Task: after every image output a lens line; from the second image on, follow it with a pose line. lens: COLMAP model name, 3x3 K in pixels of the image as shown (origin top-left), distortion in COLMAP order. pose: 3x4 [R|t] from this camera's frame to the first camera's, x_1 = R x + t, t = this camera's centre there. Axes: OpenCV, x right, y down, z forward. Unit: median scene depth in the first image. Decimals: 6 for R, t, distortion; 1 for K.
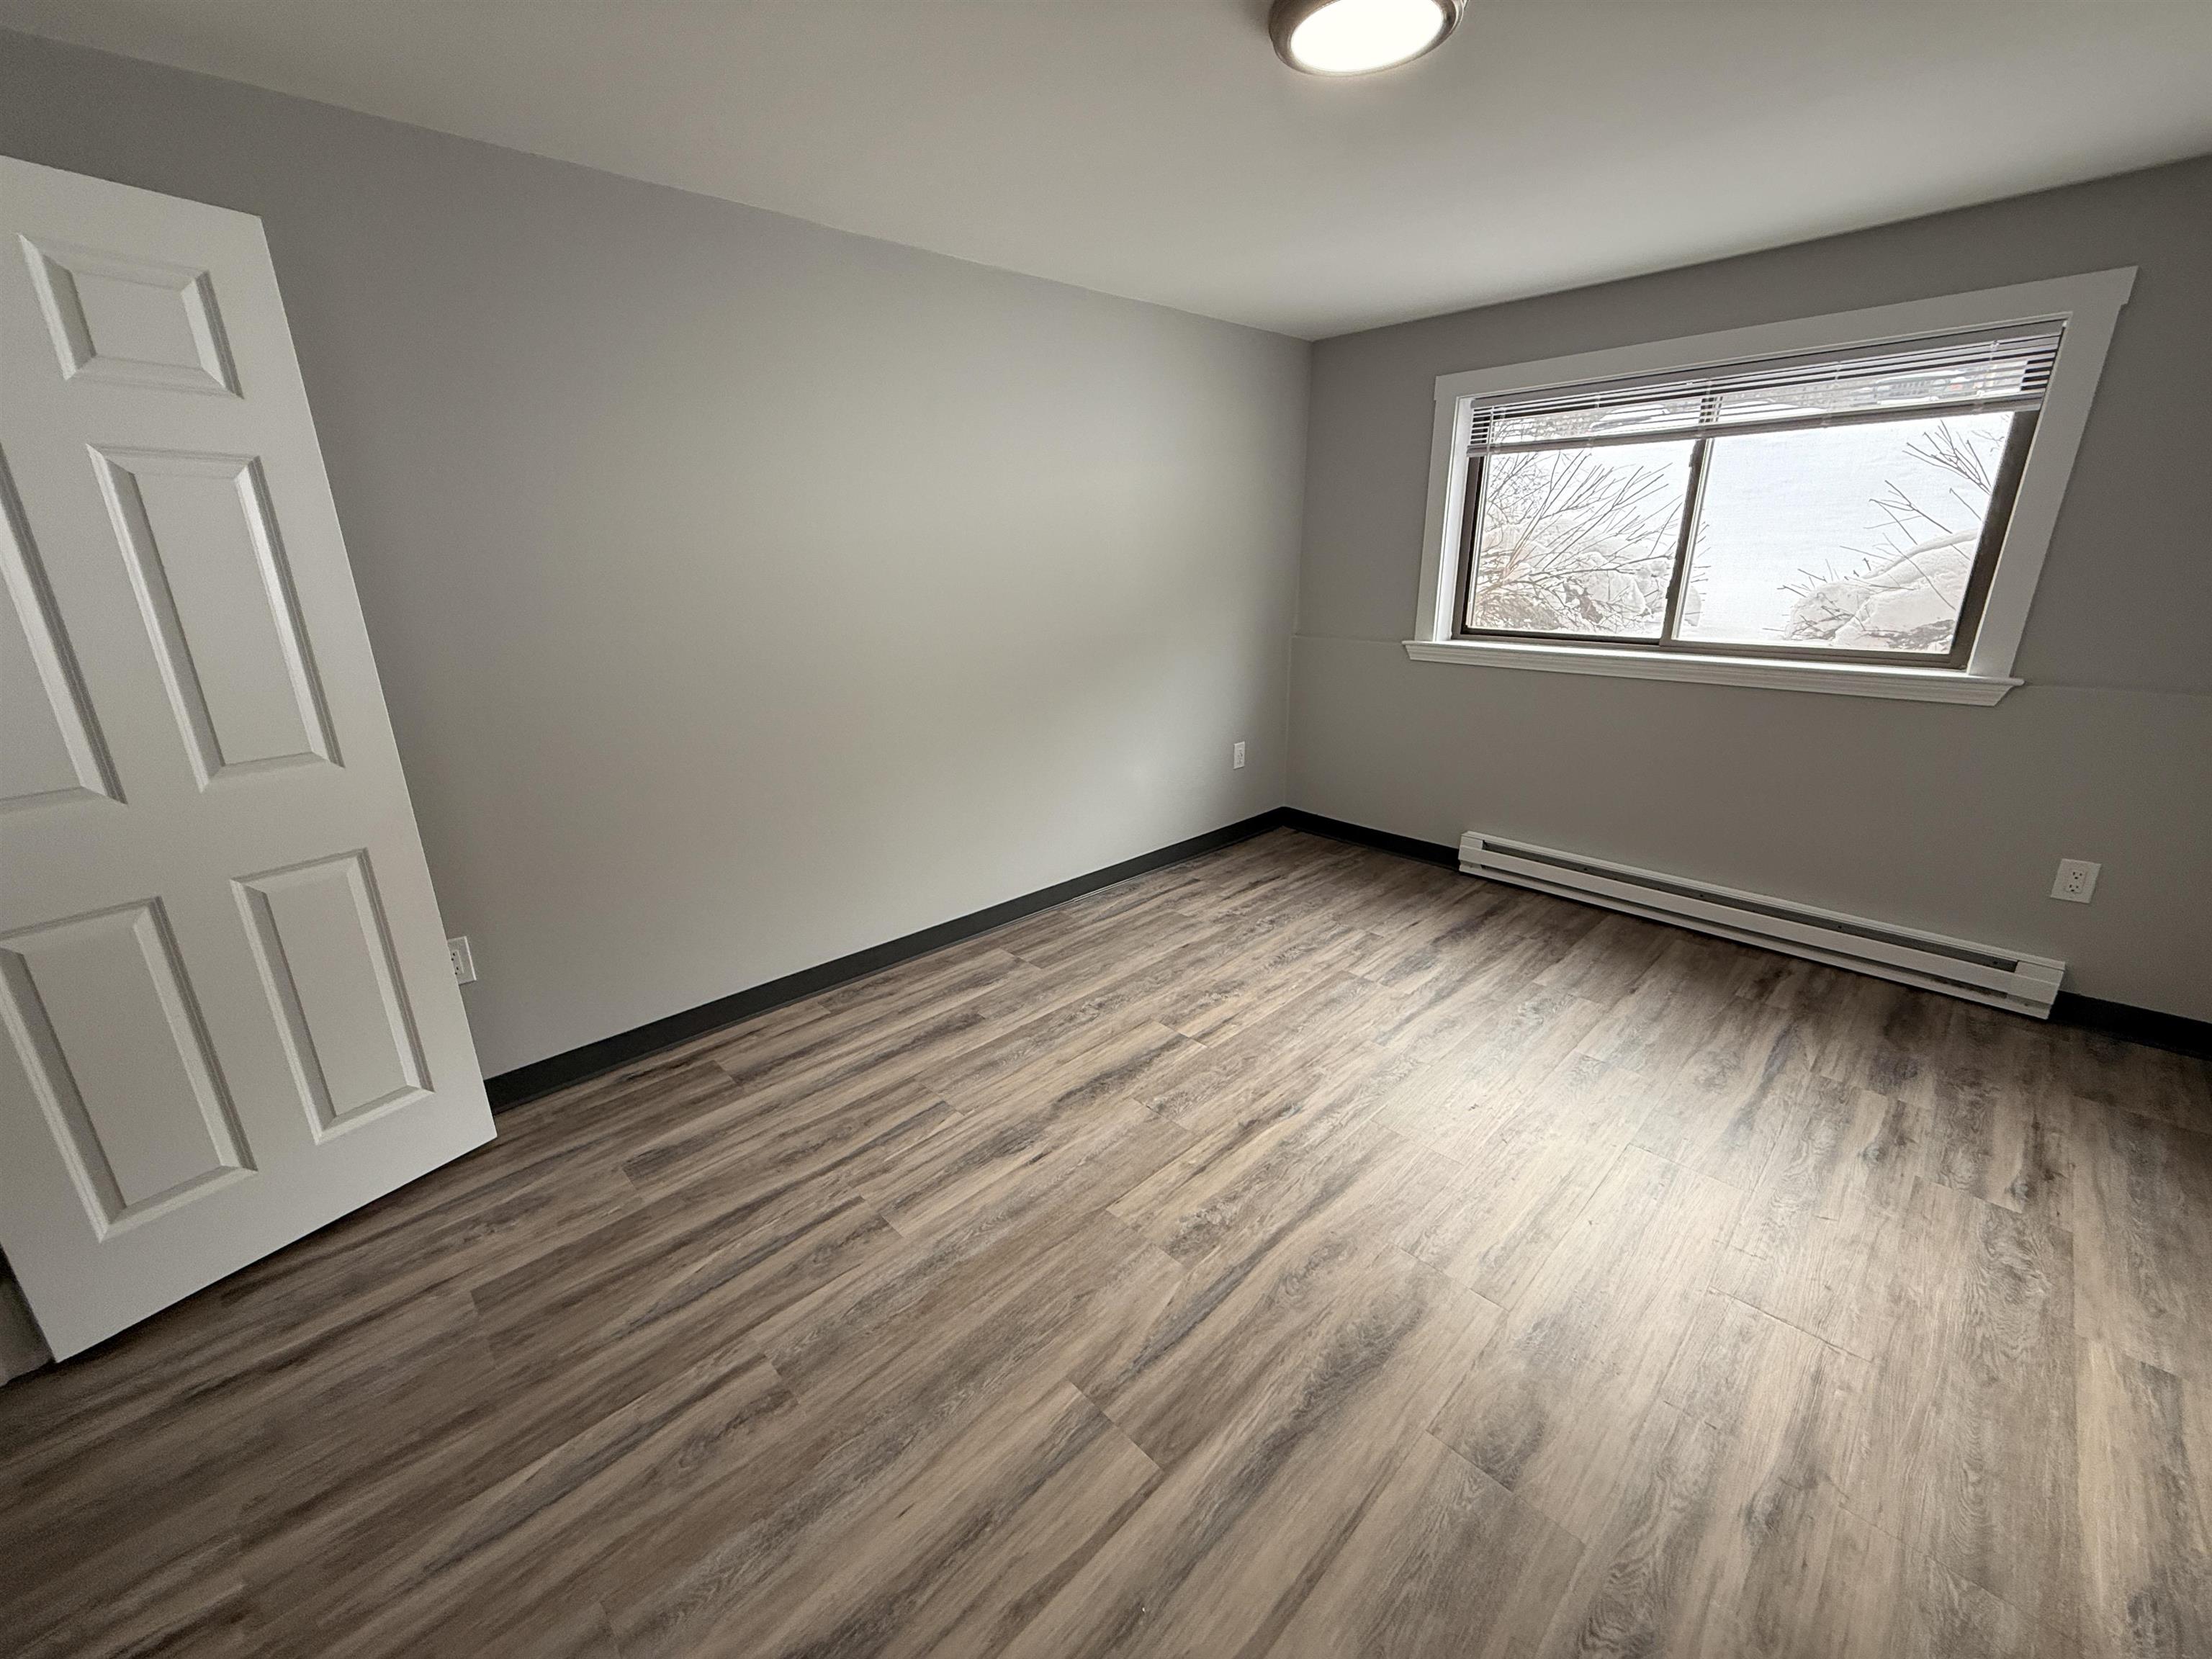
lens RADIAL K [[876.2, 0, 1102.2], [0, 876.2, 828.3], [0, 0, 1]] dist [-0.000508, 0.000200]
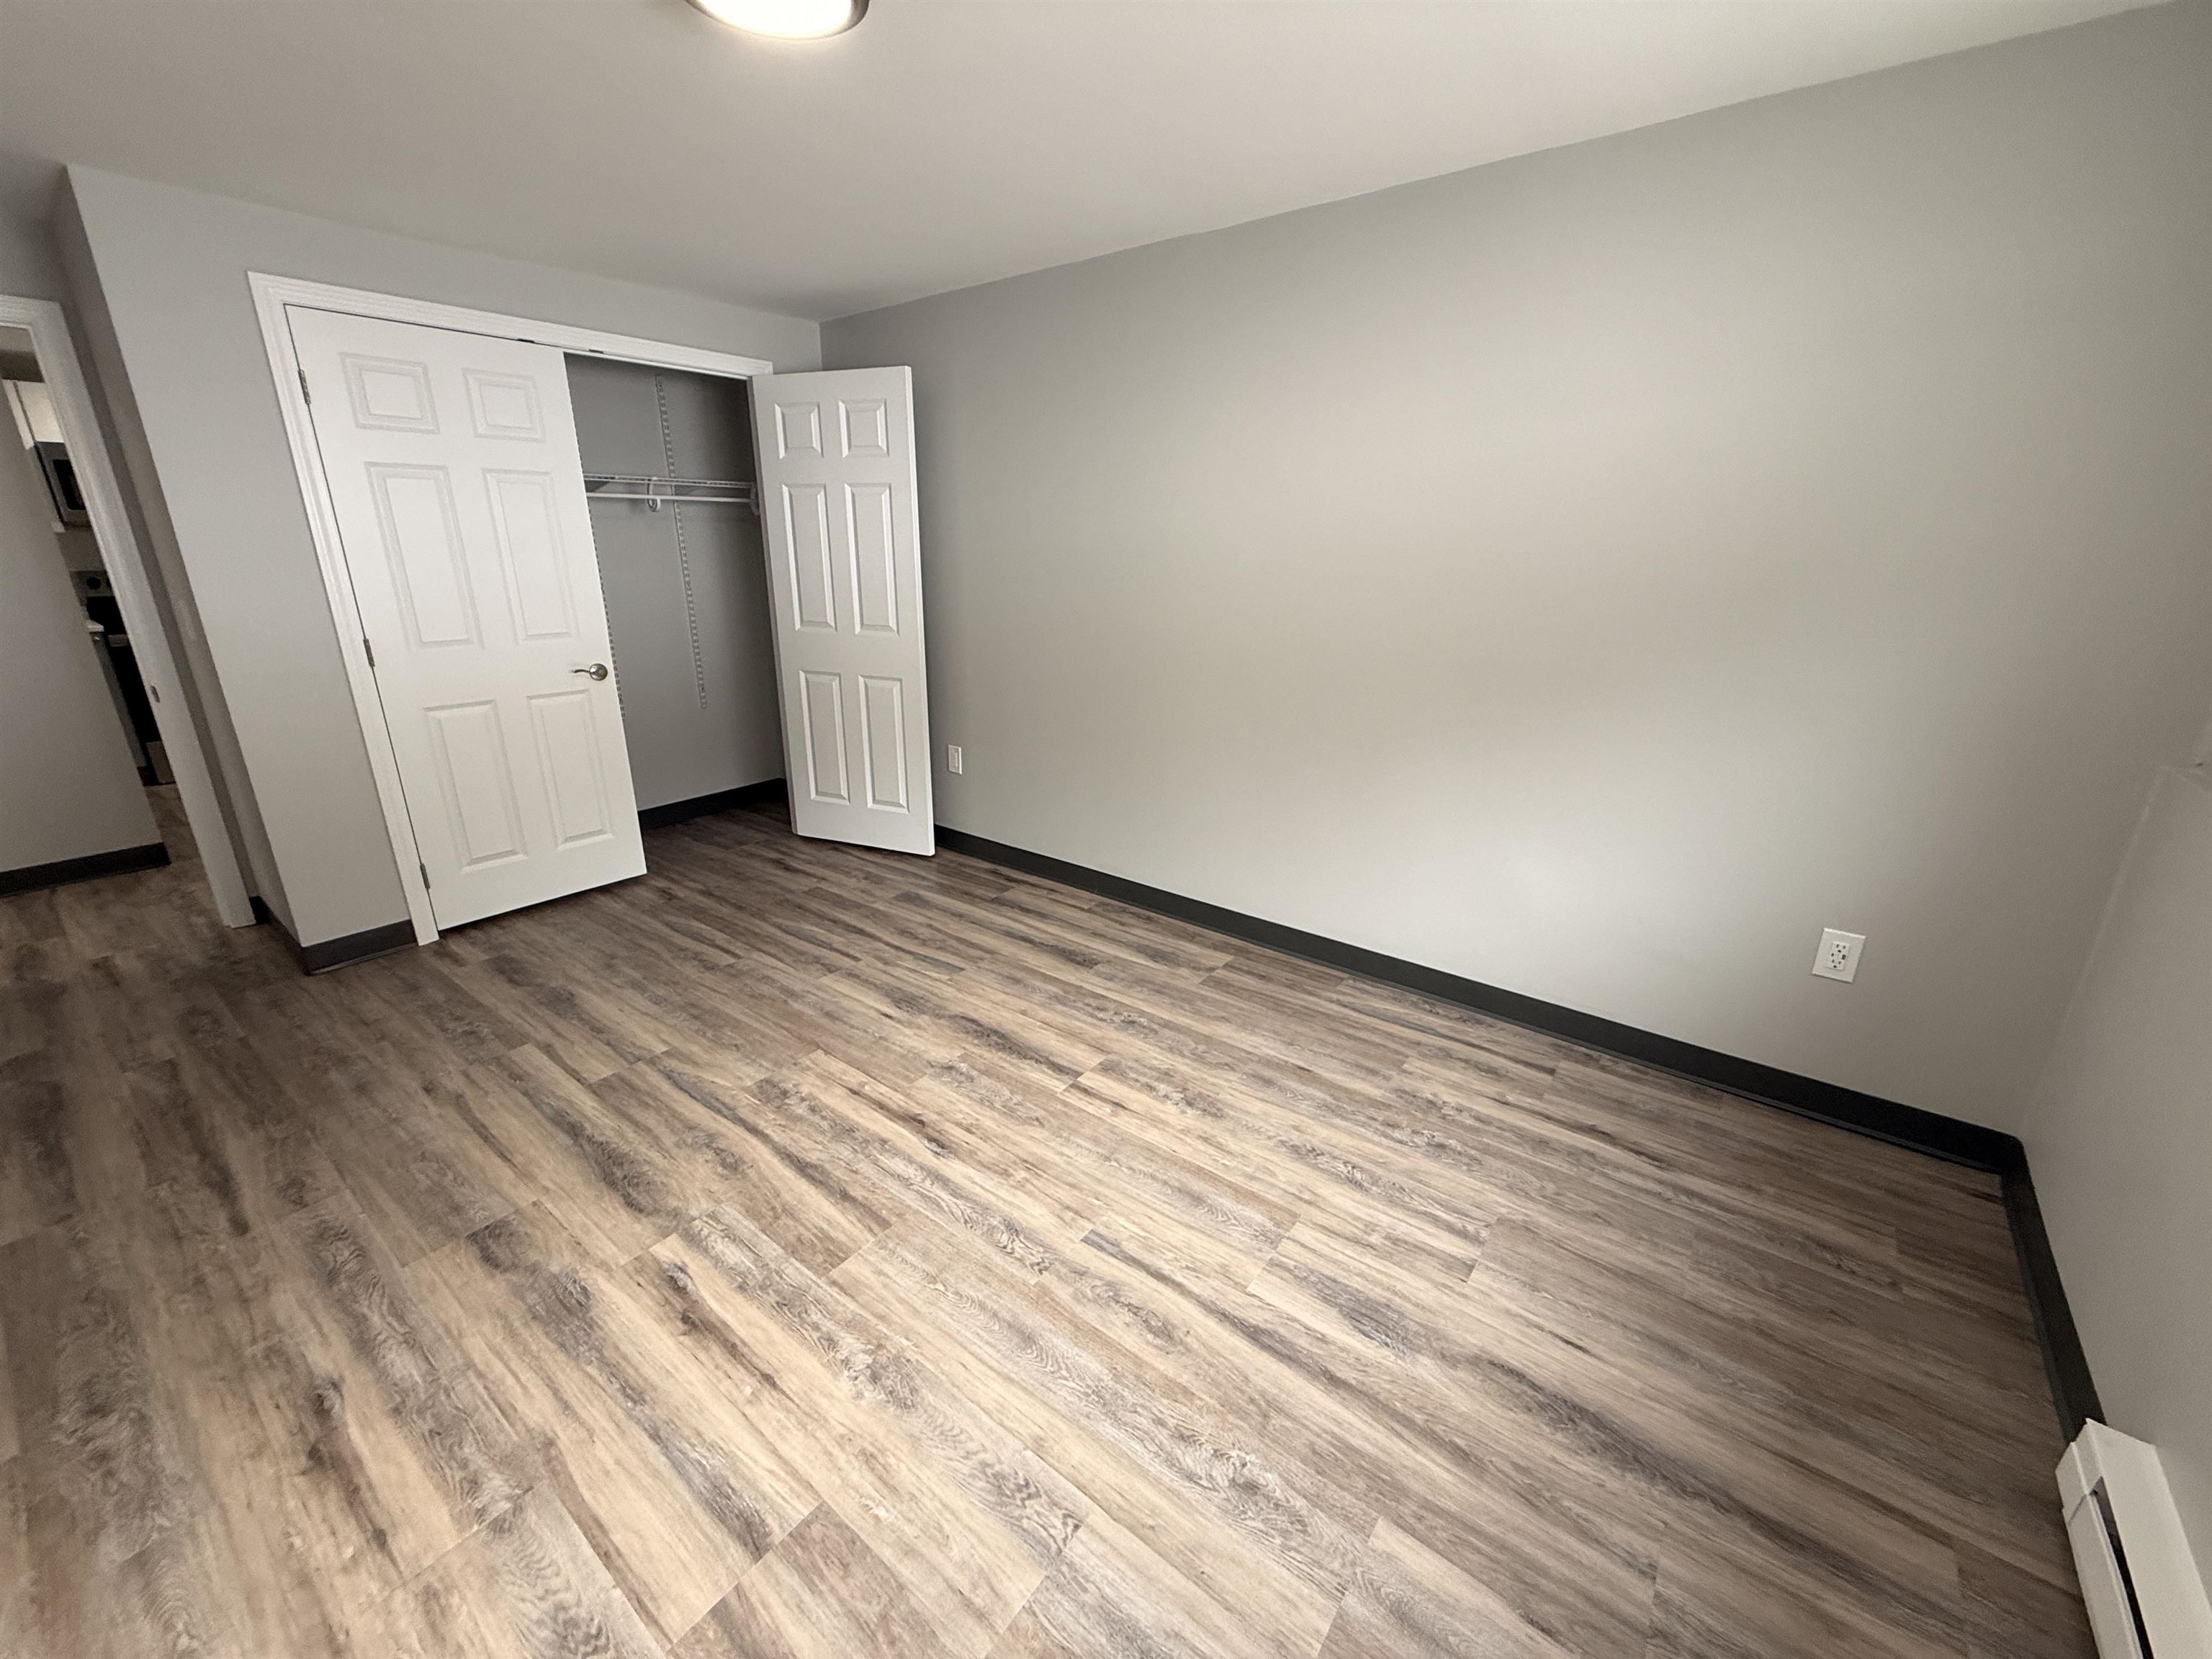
lens RADIAL K [[876.2, 0, 1102.2], [0, 876.2, 828.3], [0, 0, 1]] dist [-0.000508, 0.000200]
pose [[0.146801, 0.328008, -0.933199, 0.974207], [-0.306075, 0.912182, 0.272473, -0.284480], [0.940621, 0.245630, 0.234304, 0.849135]]
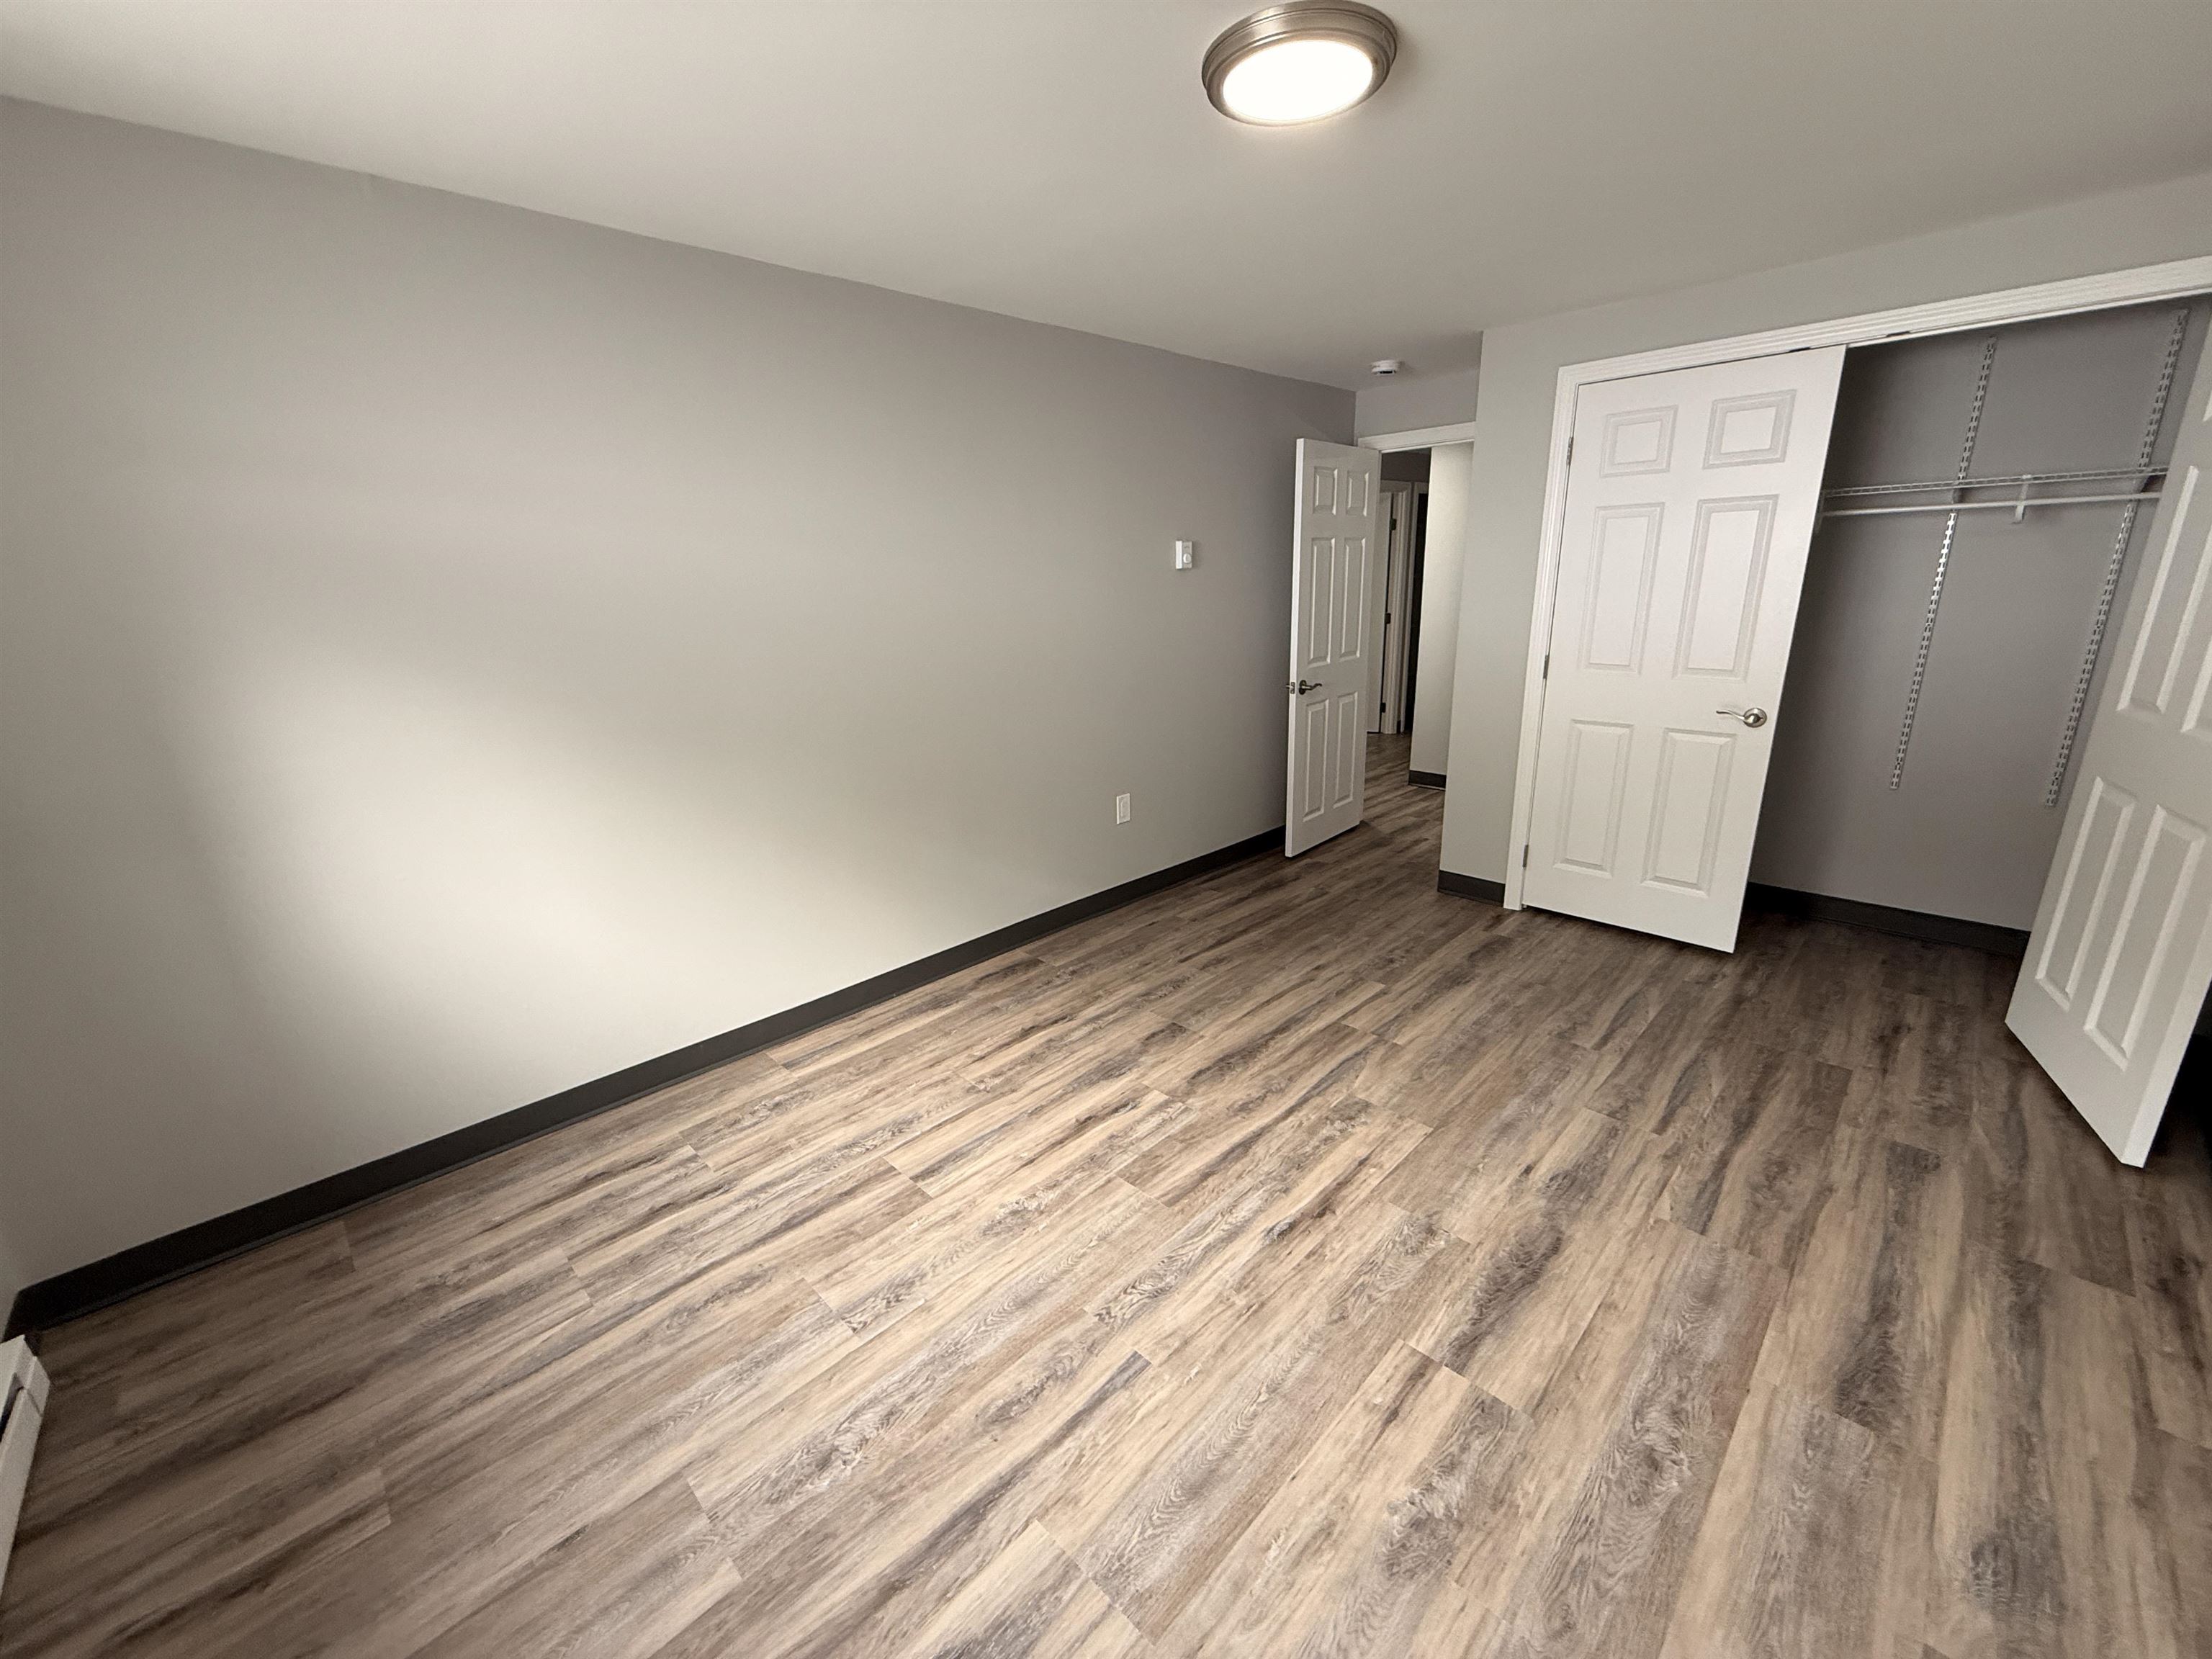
lens RADIAL K [[876.2, 0, 1102.2], [0, 876.2, 828.3], [0, 0, 1]] dist [-0.000508, 0.000200]
pose [[-0.998680, 0.051264, -0.003236, 0.364312], [0.040898, 0.831690, 0.553732, -0.482836], [0.031078, 0.552869, -0.832688, 1.468446]]
